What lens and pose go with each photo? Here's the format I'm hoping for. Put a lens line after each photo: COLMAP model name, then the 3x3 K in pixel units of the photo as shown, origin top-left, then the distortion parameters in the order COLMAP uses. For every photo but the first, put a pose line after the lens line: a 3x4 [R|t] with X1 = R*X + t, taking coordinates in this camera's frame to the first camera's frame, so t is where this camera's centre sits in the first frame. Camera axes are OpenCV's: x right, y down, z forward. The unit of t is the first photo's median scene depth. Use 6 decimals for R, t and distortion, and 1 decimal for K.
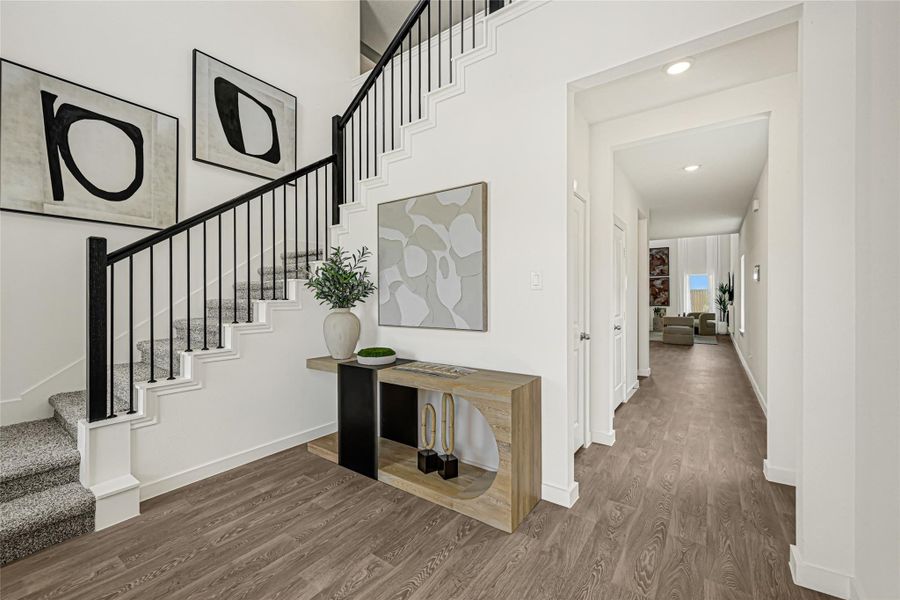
lens RADIAL K [[366.1, 0, 450.7], [0, 366.1, 292.3], [0, 0, 1]] dist [-0.000697, -0.001498]
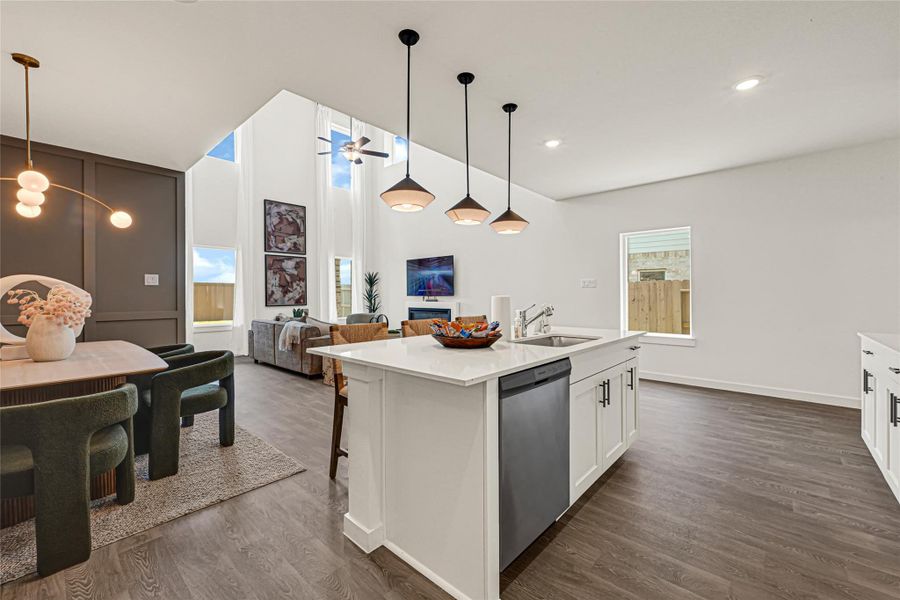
lens RADIAL K [[366.1, 0, 450.3], [0, 366.1, 298.4], [0, 0, 1]] dist [-0.000697, -0.001498]
pose [[0.102623, -0.009853, 0.994672, 0.027507], [-0.010291, 0.999887, 0.010967, 0.016940], [-0.994667, -0.011361, 0.102510, 0.697369]]
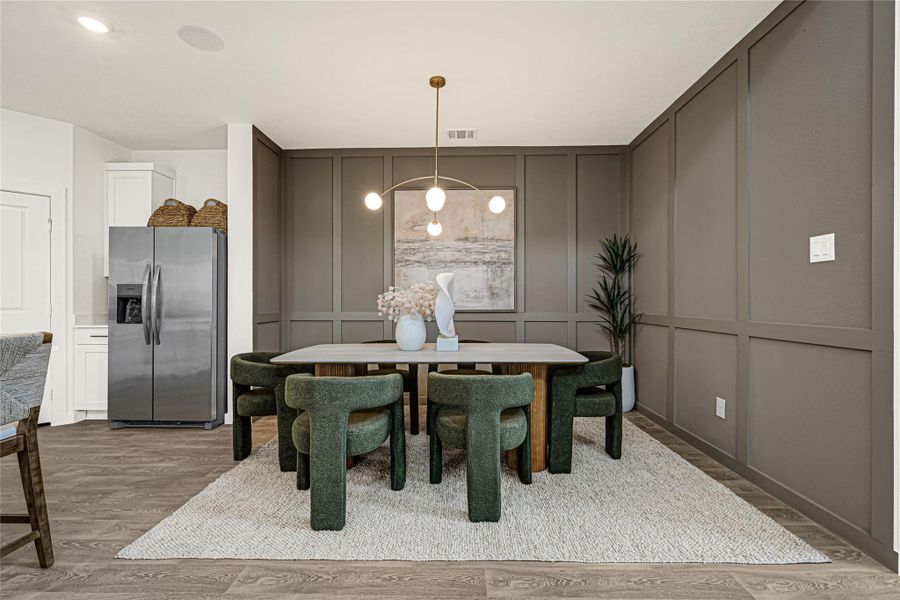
lens RADIAL K [[392.4, 0, 451.8], [0, 392.4, 303.0], [0, 0, 1]] dist [0.000468, -0.000448]
pose [[0.577446, 0.006328, -0.816404, 0.359000], [0.012665, 0.999780, 0.016708, 0.022592], [0.816331, -0.019987, 0.577239, 0.803988]]
